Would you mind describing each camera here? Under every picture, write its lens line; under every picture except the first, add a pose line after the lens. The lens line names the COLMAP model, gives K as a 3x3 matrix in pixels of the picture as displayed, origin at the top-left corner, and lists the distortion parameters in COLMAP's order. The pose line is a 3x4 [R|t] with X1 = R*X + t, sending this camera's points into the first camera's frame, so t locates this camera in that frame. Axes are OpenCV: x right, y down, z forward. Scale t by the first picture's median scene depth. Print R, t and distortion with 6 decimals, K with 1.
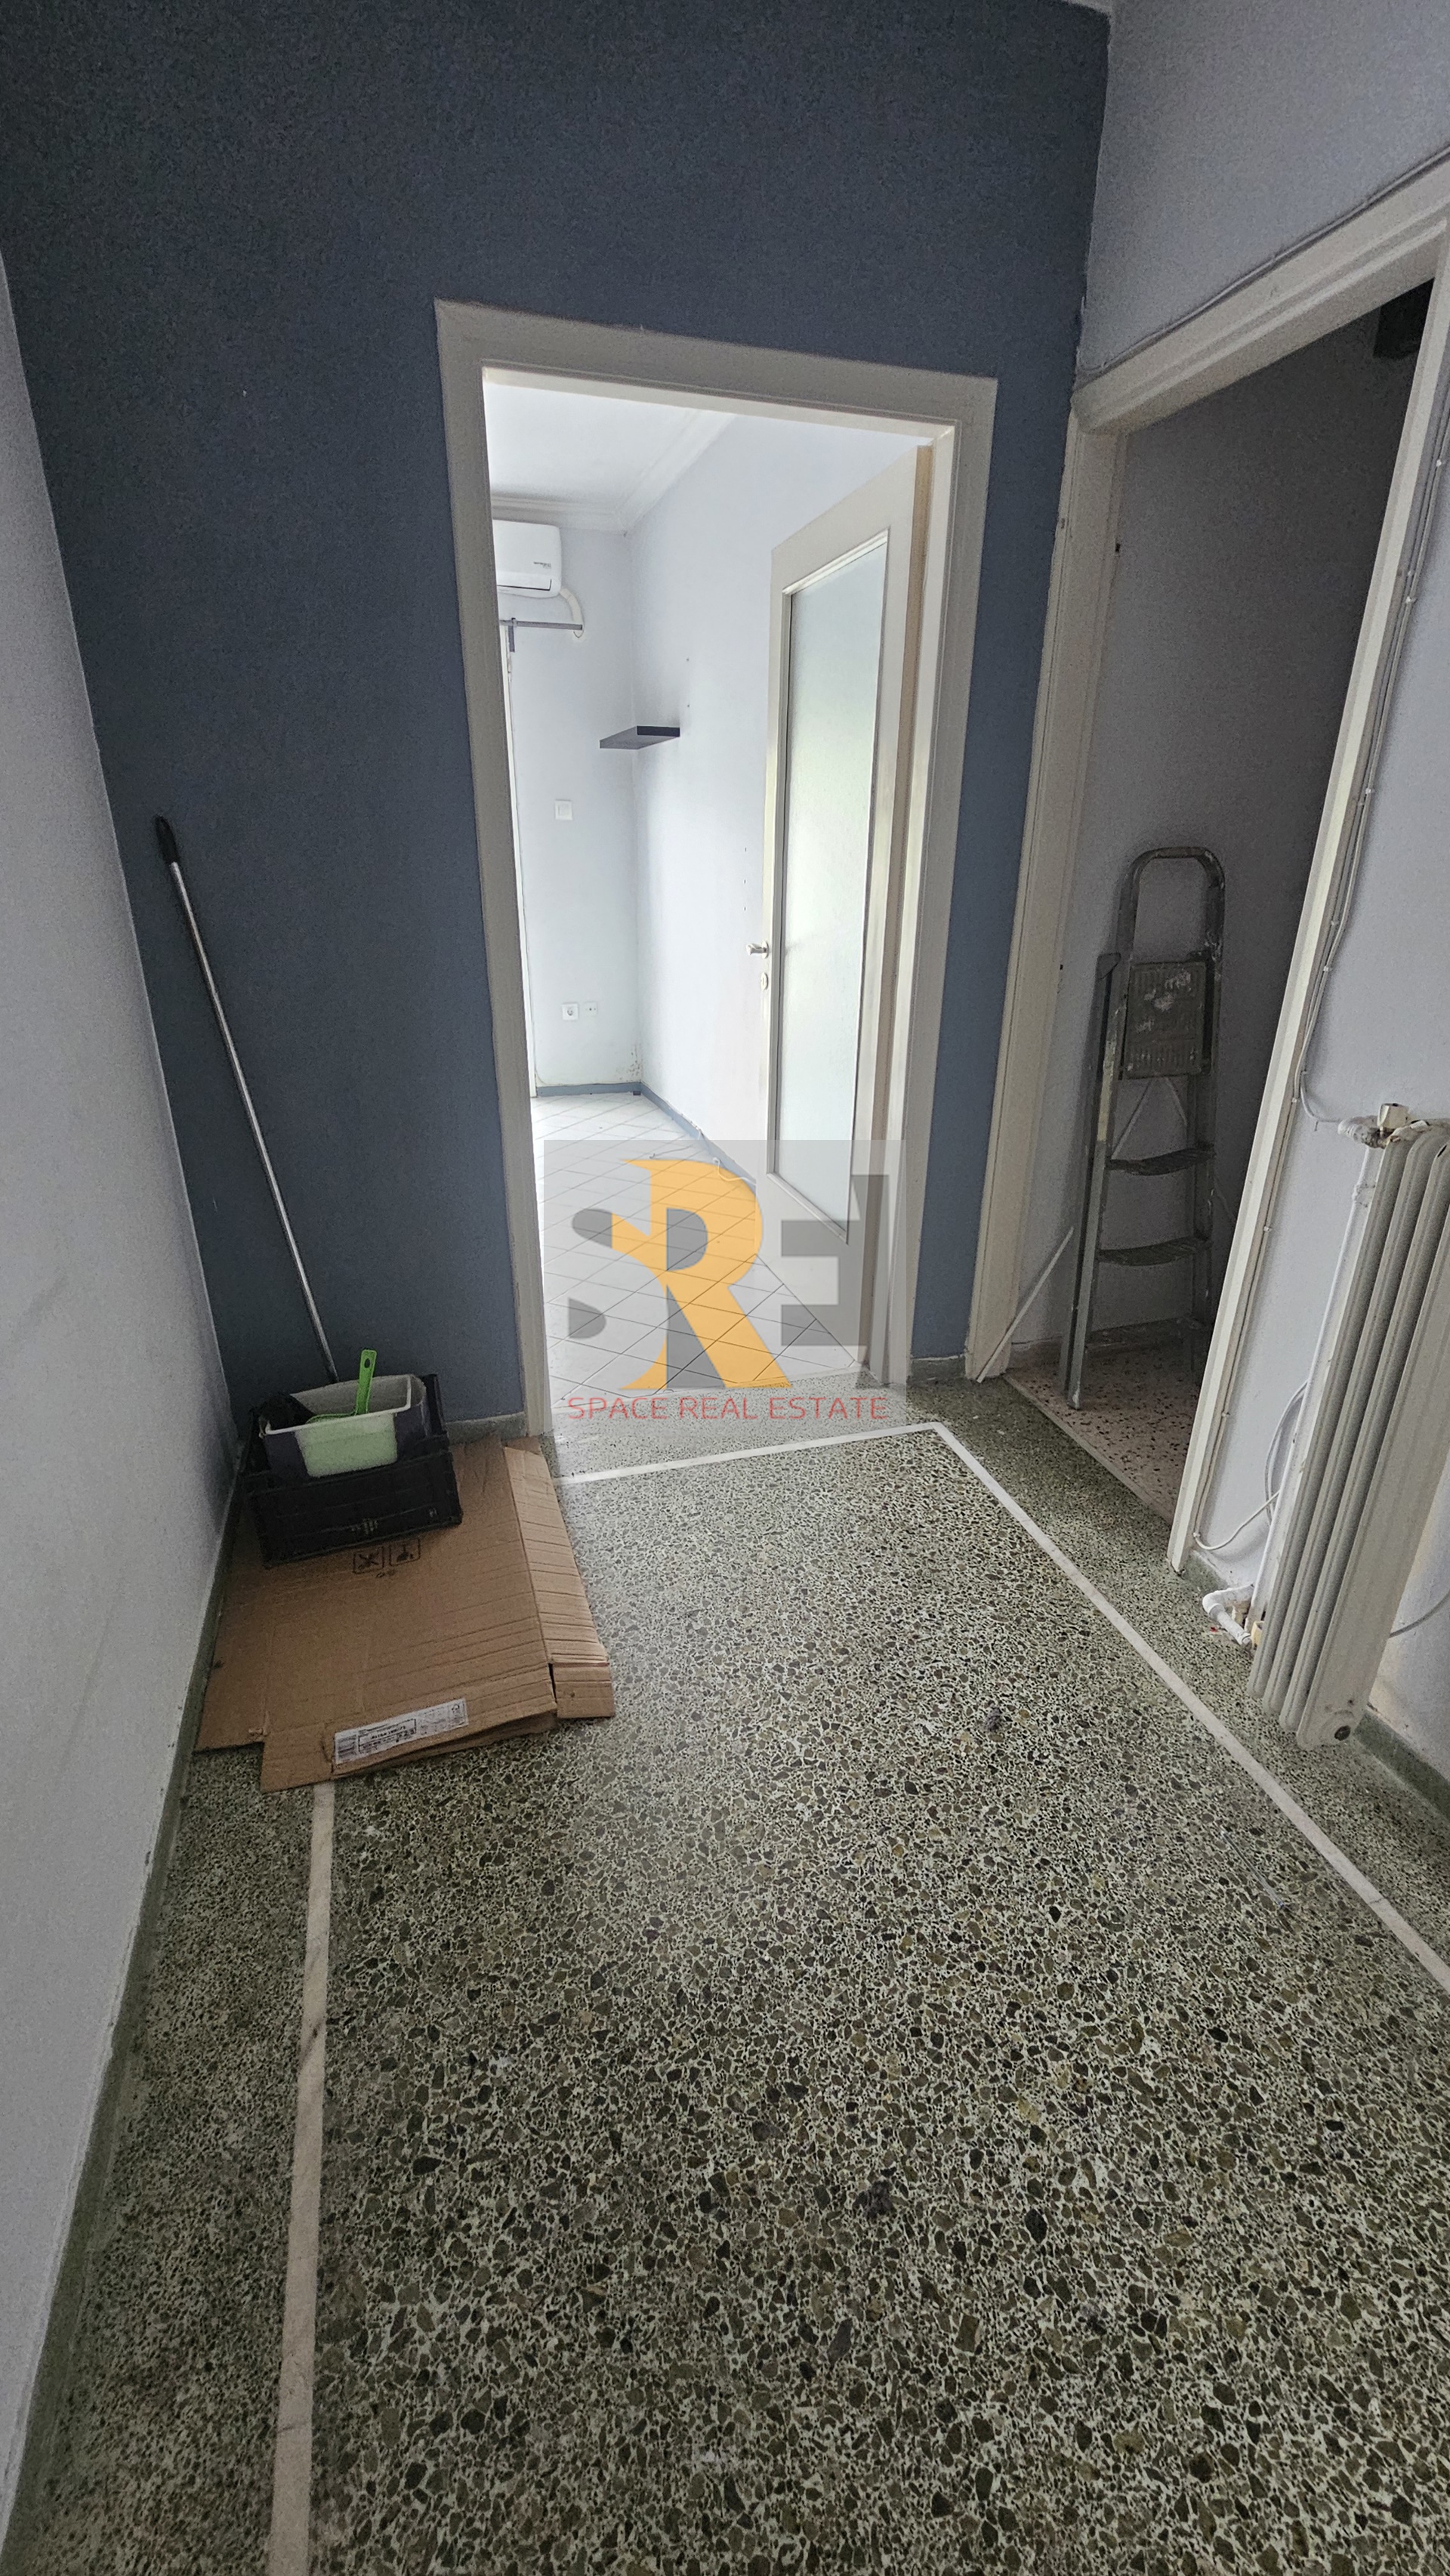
lens RADIAL K [[1055.6, 0, 734.2], [0, 1055.6, 1288.1], [0, 0, 1]] dist [-0.002707, 0.000401]
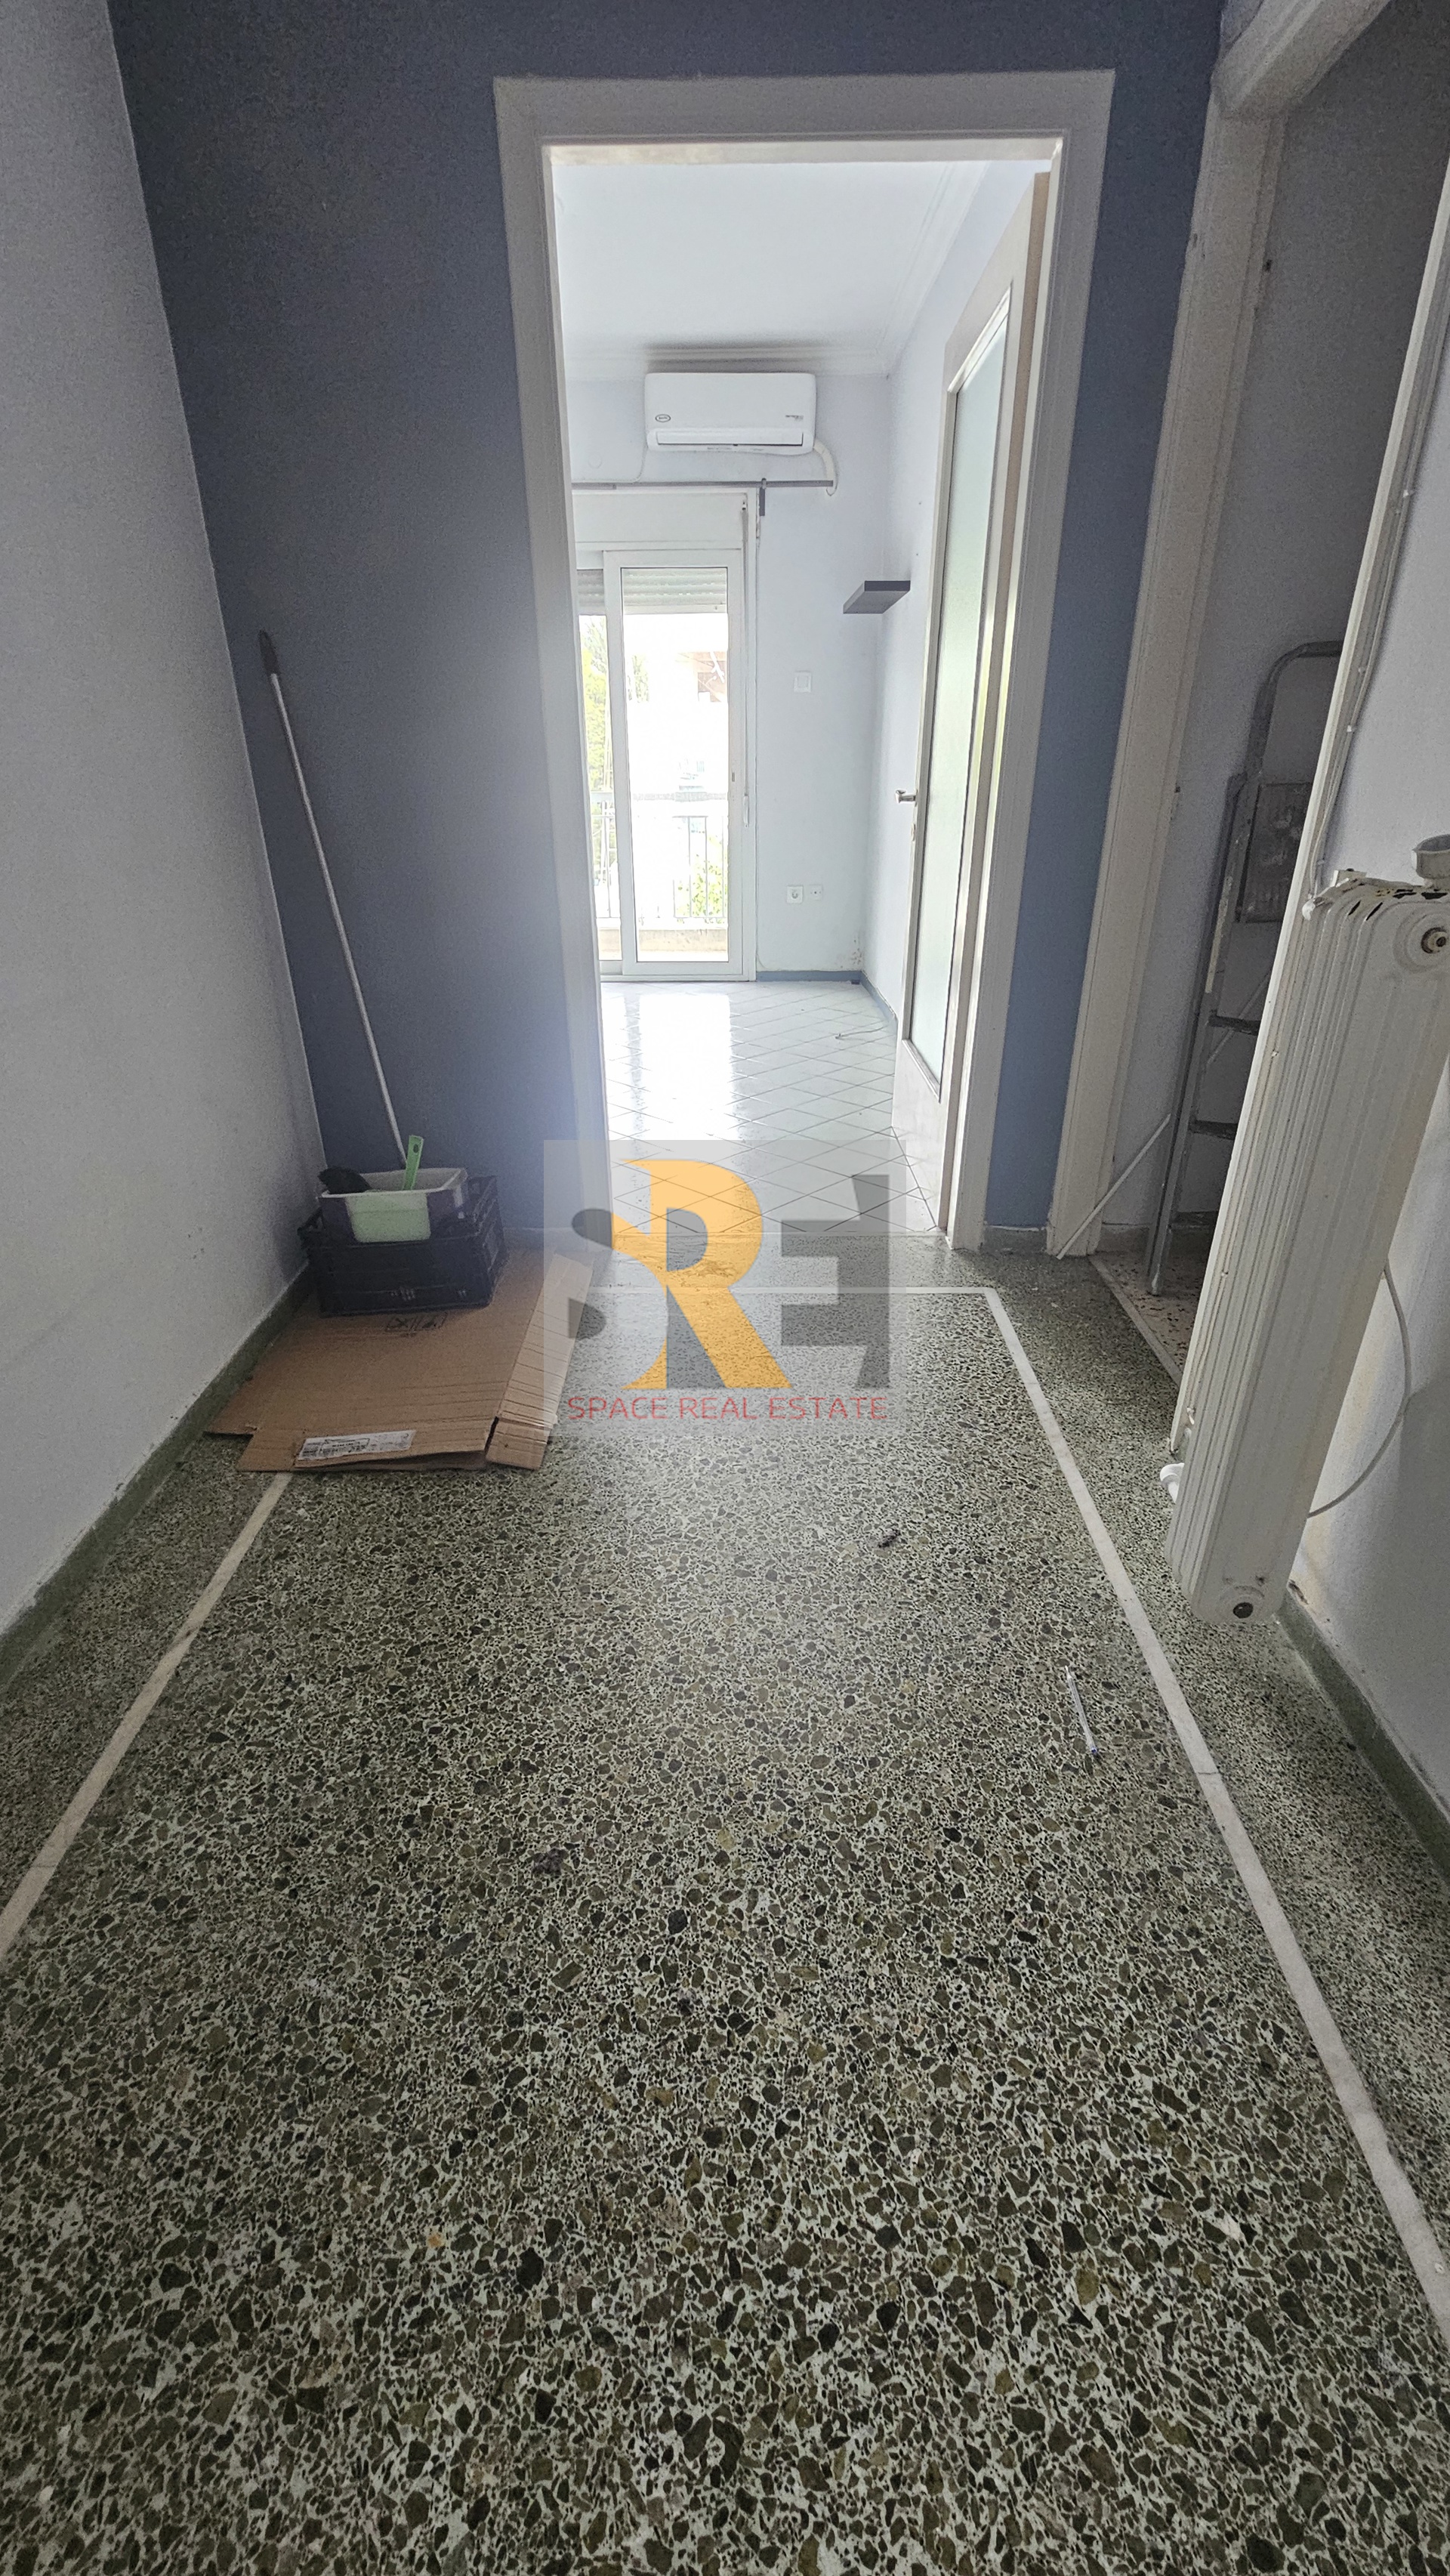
lens RADIAL K [[1055.6, 0, 732.6], [0, 1055.6, 1290.7], [0, 0, 1]] dist [-0.002707, 0.000401]
pose [[0.954092, 0.121236, -0.273879, 0.387010], [-0.103198, 0.991487, 0.079391, 0.130334], [0.281173, -0.047483, 0.958482, 0.033663]]
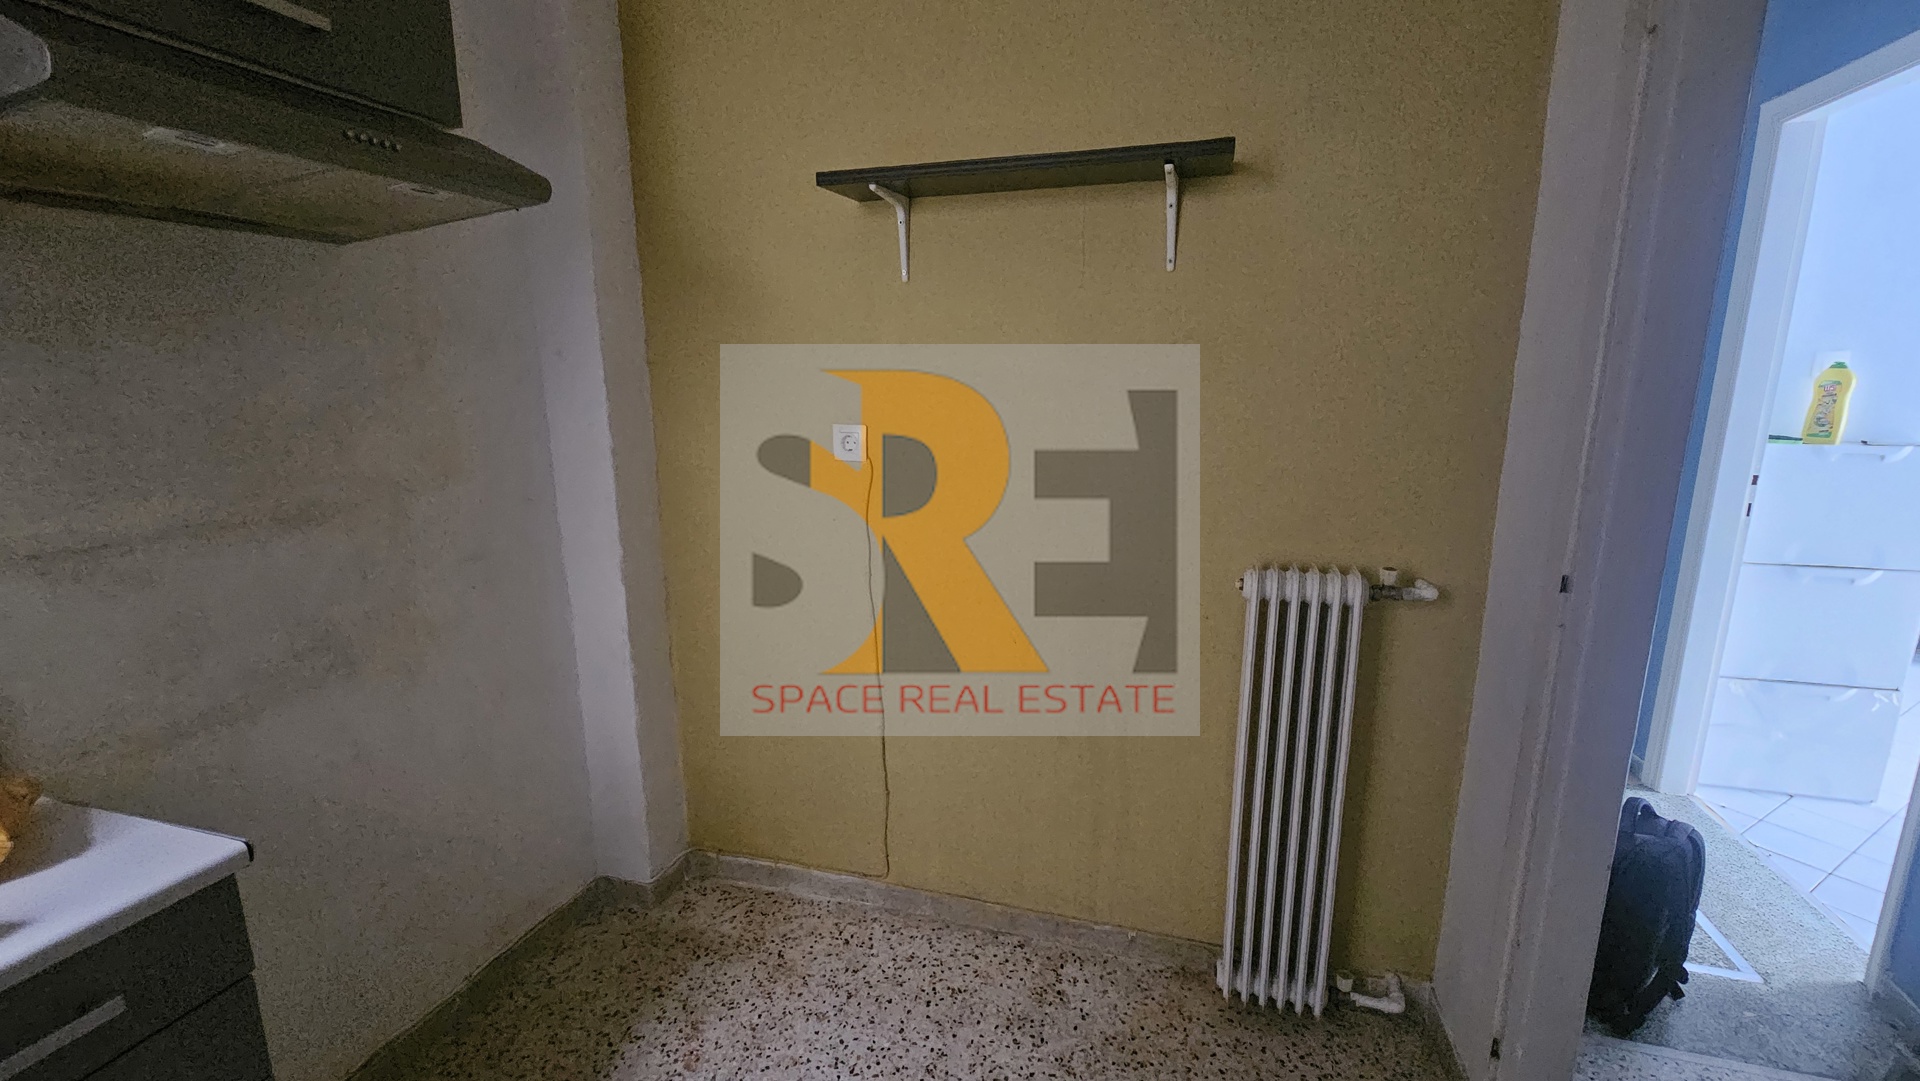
lens RADIAL K [[786.9, 0, 963.5], [0, 786.9, 540.6], [0, 0, 1]] dist [-0.002707, 0.000401]
pose [[-0.555866, 0.161325, -0.815467, 1.799231], [-0.322692, 0.862181, 0.390531, -0.412699], [0.766083, 0.480227, -0.427199, 0.962466]]
